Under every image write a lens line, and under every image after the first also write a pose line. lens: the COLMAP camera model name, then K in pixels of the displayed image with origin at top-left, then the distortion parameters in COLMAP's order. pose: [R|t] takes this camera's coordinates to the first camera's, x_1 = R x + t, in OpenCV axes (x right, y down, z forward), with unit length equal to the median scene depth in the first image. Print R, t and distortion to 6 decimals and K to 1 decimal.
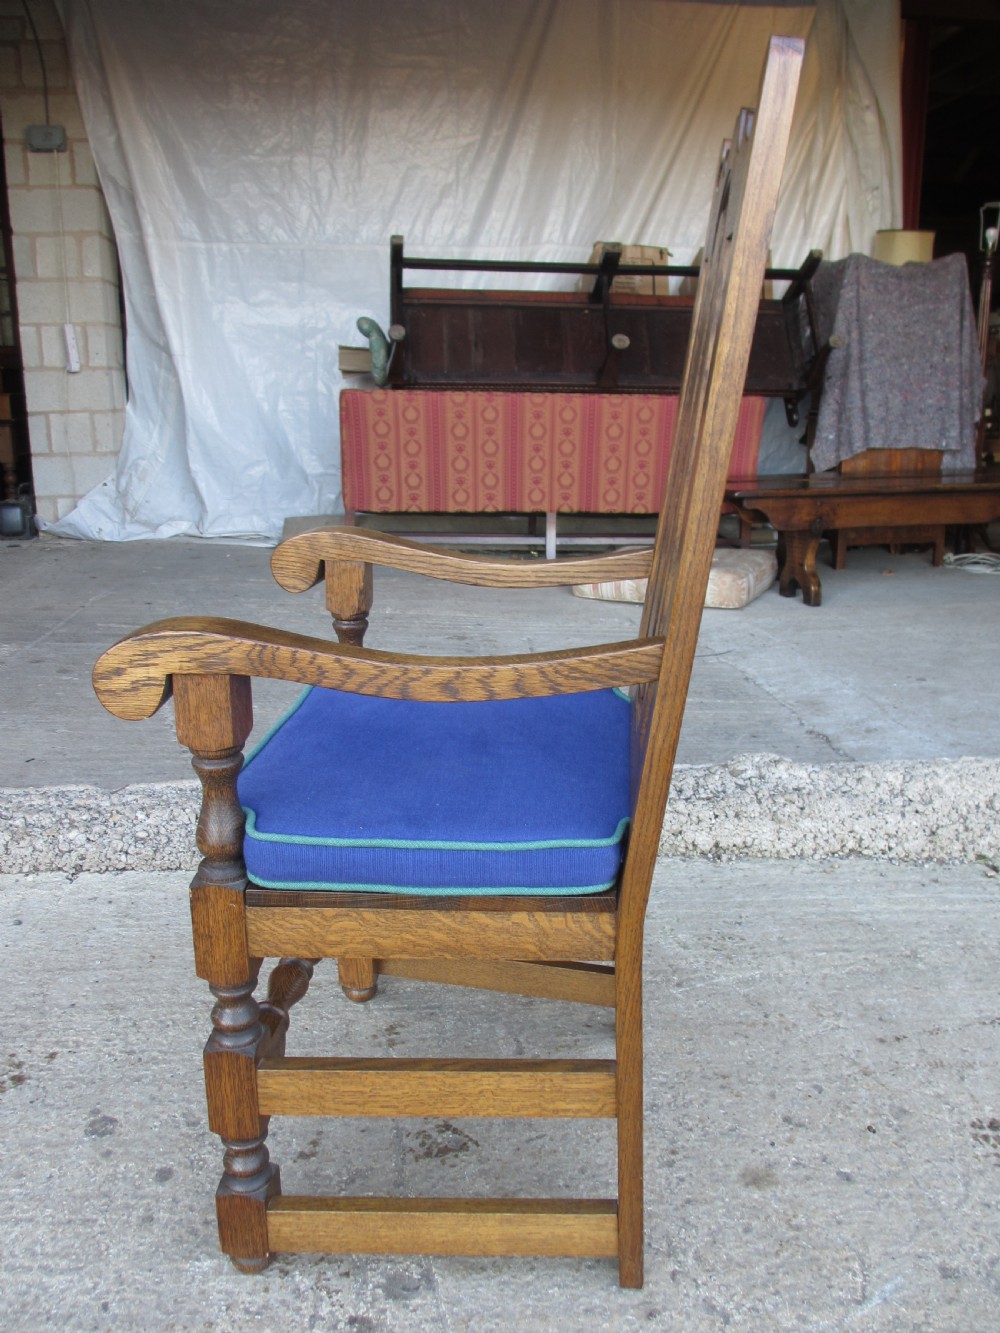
lens RADIAL K [[1134.7, 0, 501.3], [0, 1134.7, 639.9], [0, 0, 1]] dist [-0.057455, 0.017080]
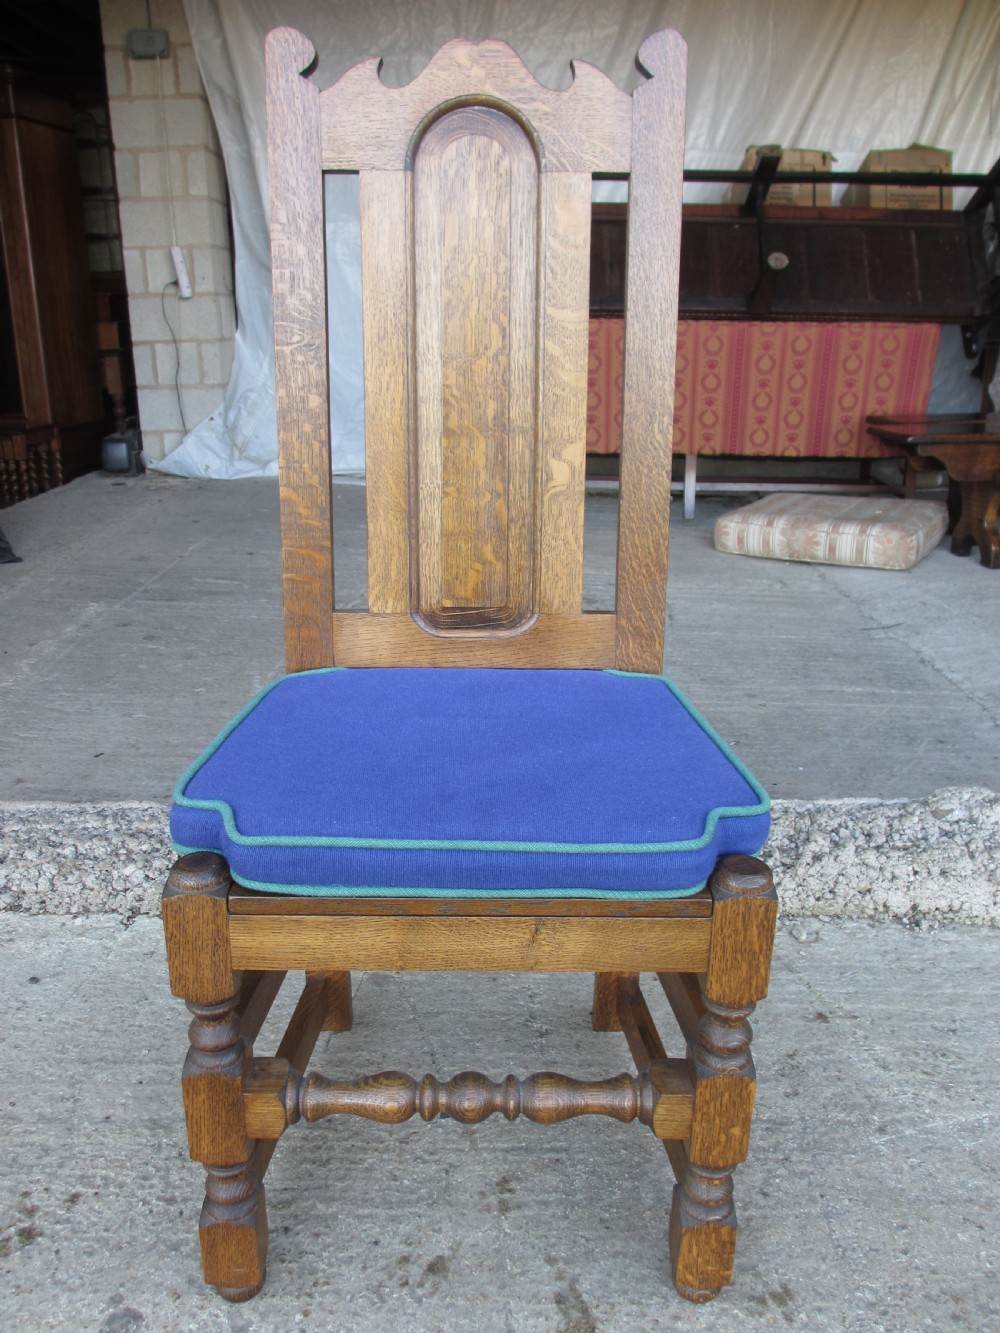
lens RADIAL K [[1136.1, 0, 492.1], [0, 1136.1, 645.6], [0, 0, 1]] dist [-0.048256, 0.007910]
pose [[0.993516, 0.025109, -0.110890, -0.020829], [-0.017271, 0.997321, 0.071087, -0.051896], [0.112377, -0.068711, 0.991287, 0.185896]]
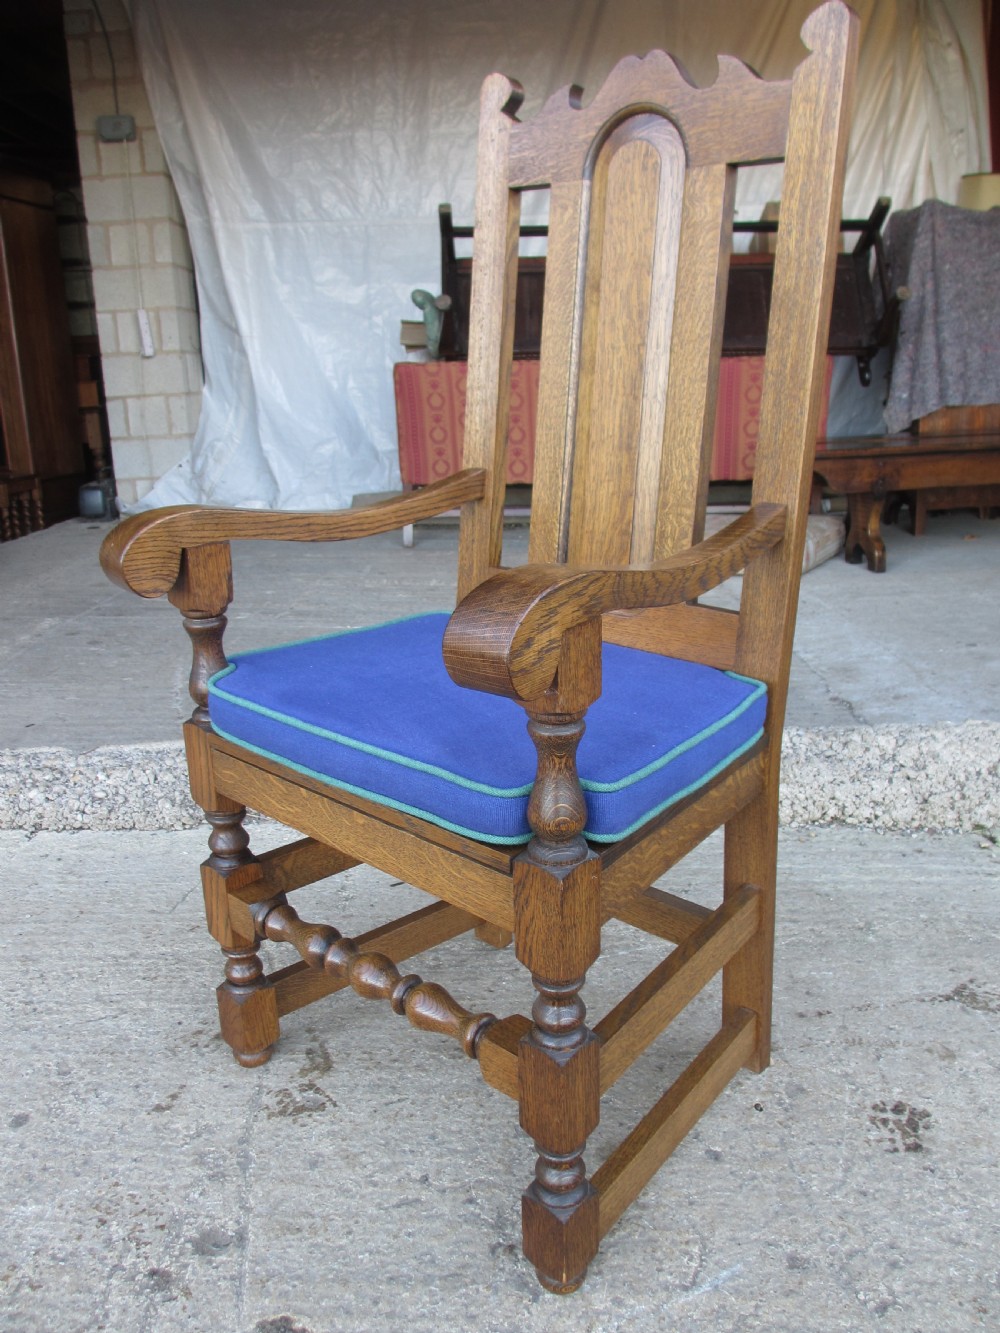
lens RADIAL K [[1135.4, 0, 504.1], [0, 1135.4, 641.9], [0, 0, 1]] dist [-0.053101, 0.003638]
pose [[0.993575, -0.008536, -0.112856, 0.141737], [0.010393, 0.999820, 0.015875, 0.021435], [0.112700, -0.016946, 0.993485, 0.035178]]
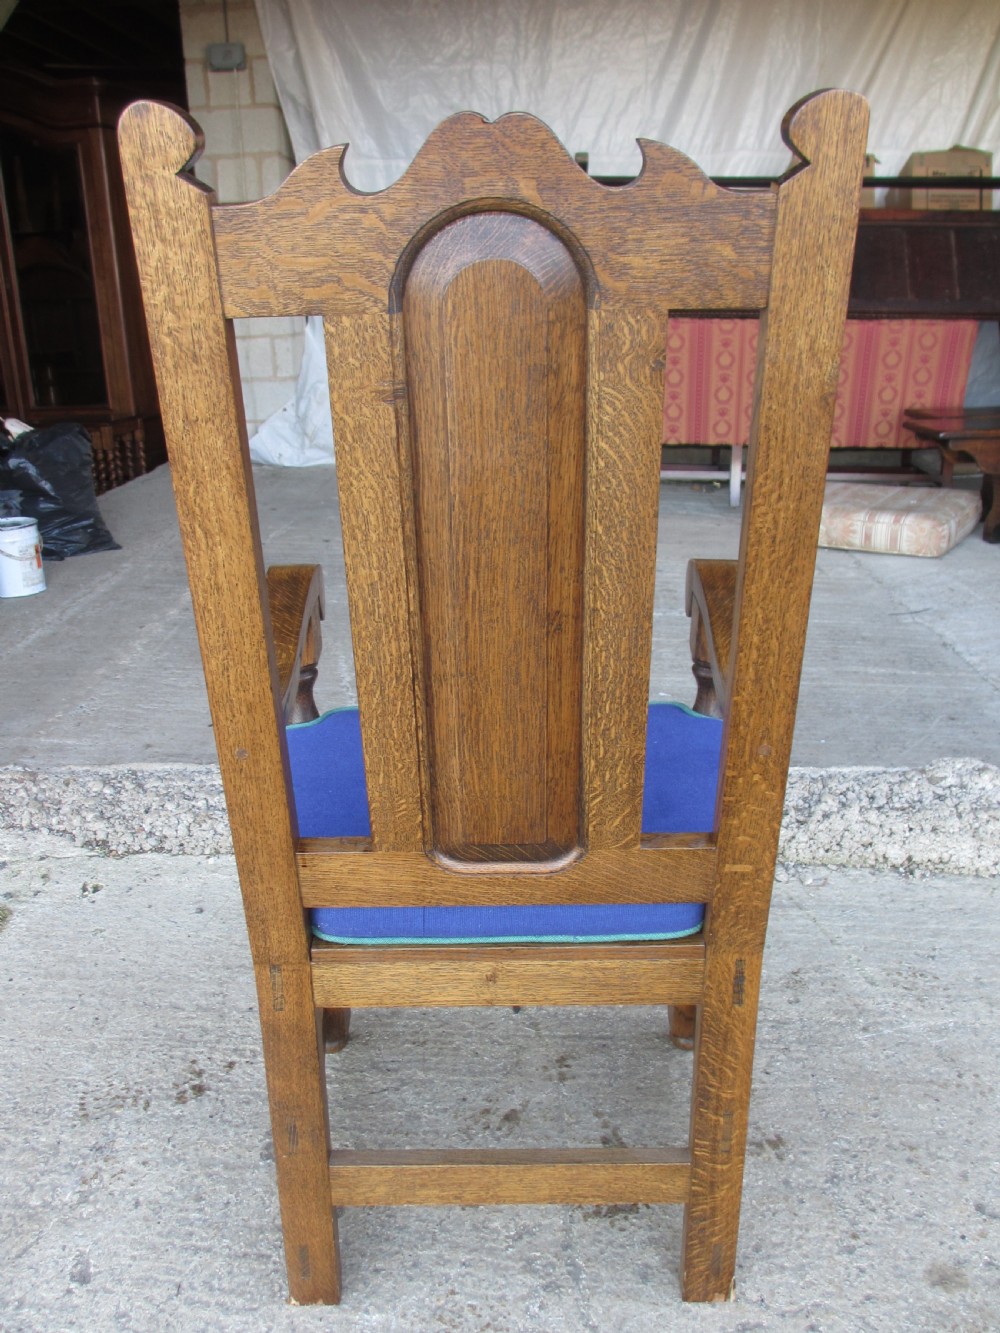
lens RADIAL K [[1136.1, 0, 492.1], [0, 1136.1, 645.6], [0, 0, 1]] dist [-0.048256, 0.007910]
pose [[0.987160, 0.032613, -0.156372, -0.010913], [-0.017683, 0.995230, 0.095937, -0.075935], [0.158755, -0.091940, 0.983028, 0.038797]]
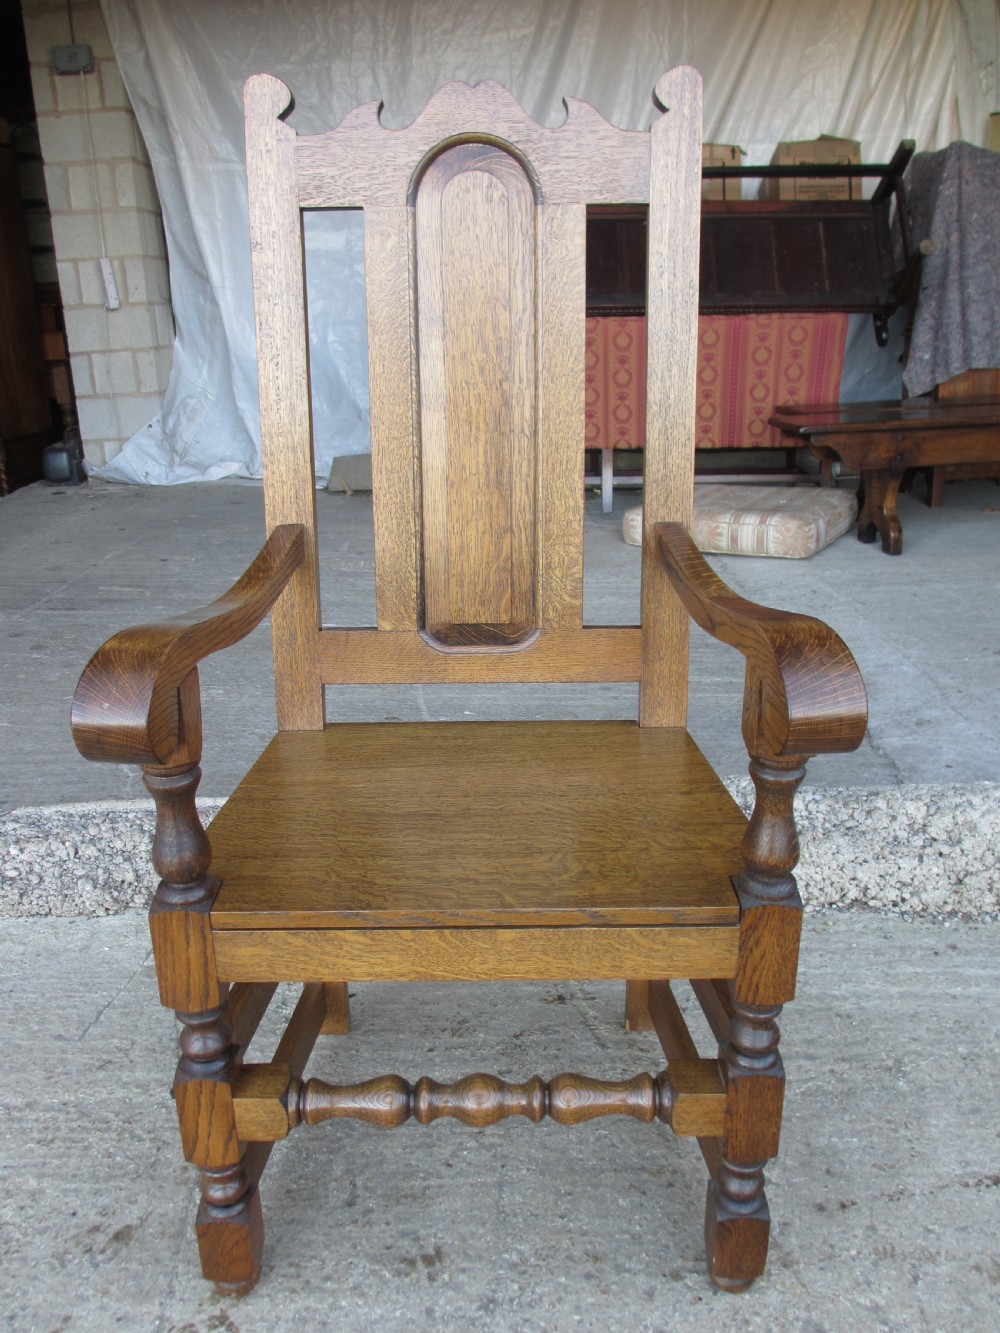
lens RADIAL K [[1138.3, 0, 501.5], [0, 1138.3, 643.9], [0, 0, 1]] dist [-0.054075, 0.012899]
pose [[0.993487, -0.001287, -0.113937, 0.146559], [0.010099, 0.996995, 0.076800, -0.063219], [0.113496, -0.077451, 0.990515, 0.168918]]
